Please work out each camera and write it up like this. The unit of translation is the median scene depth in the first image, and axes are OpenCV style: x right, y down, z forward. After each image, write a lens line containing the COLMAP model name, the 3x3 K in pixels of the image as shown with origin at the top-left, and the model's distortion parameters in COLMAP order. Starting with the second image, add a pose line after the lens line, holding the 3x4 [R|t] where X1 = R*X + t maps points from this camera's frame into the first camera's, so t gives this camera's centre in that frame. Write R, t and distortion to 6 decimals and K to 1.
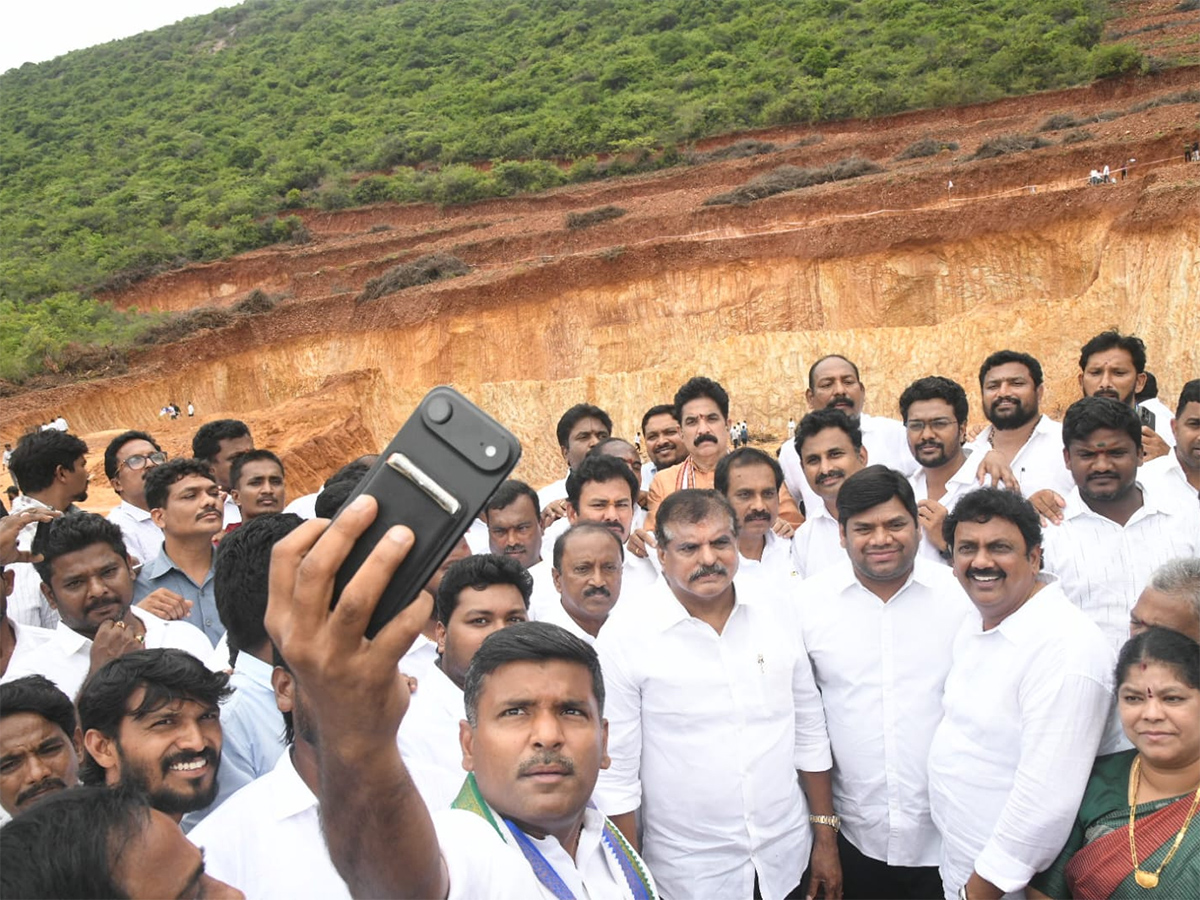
lens RADIAL K [[944.1, 0, 602.1], [0, 944.1, 458.5], [0, 0, 1]] dist [-0.091770, 0.054357]
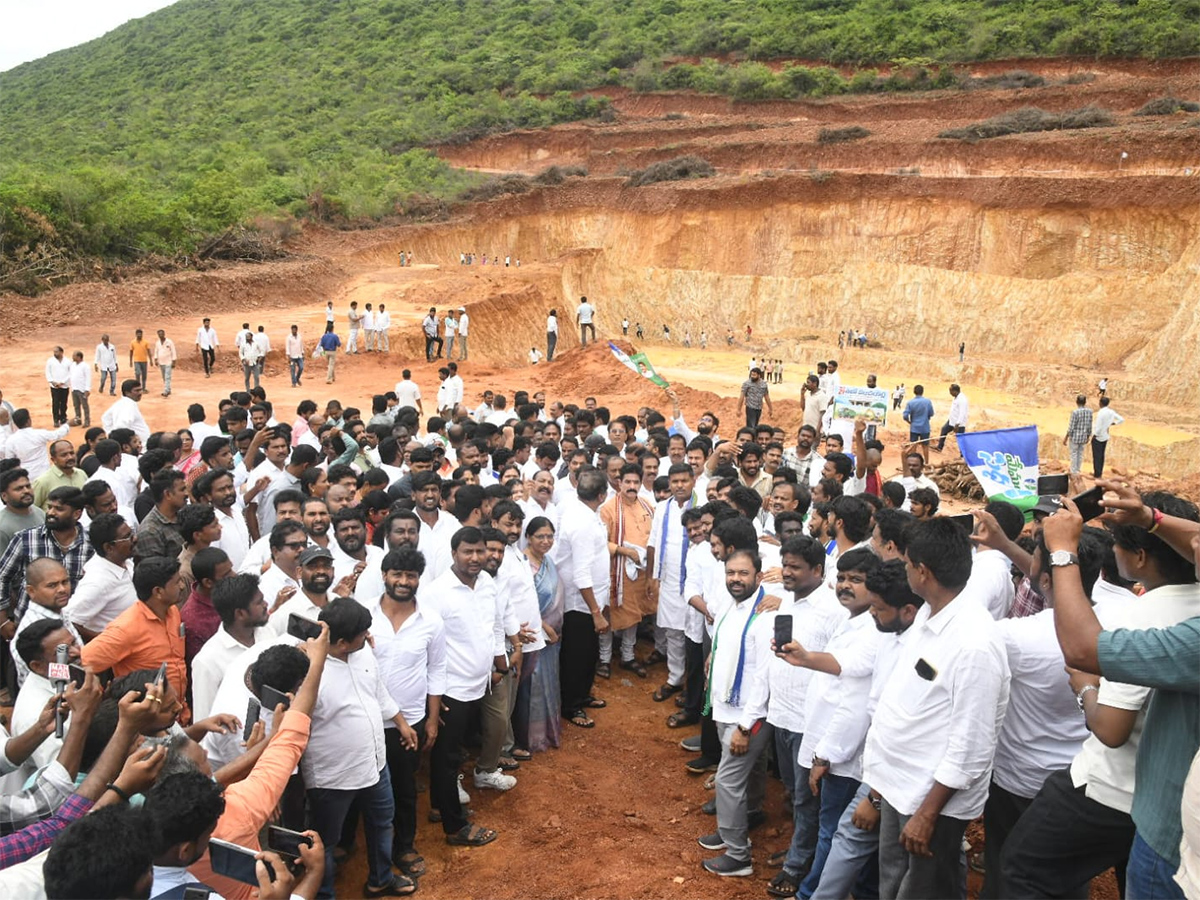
lens RADIAL K [[944.1, 0, 608.2], [0, 944.1, 443.6], [0, 0, 1]] dist [-0.091770, 0.054357]
pose [[0.936224, 0.203402, -0.286554, 0.135497], [-0.166238, 0.974794, 0.148799, -0.011675], [0.309597, -0.091673, 0.946439, -0.214230]]
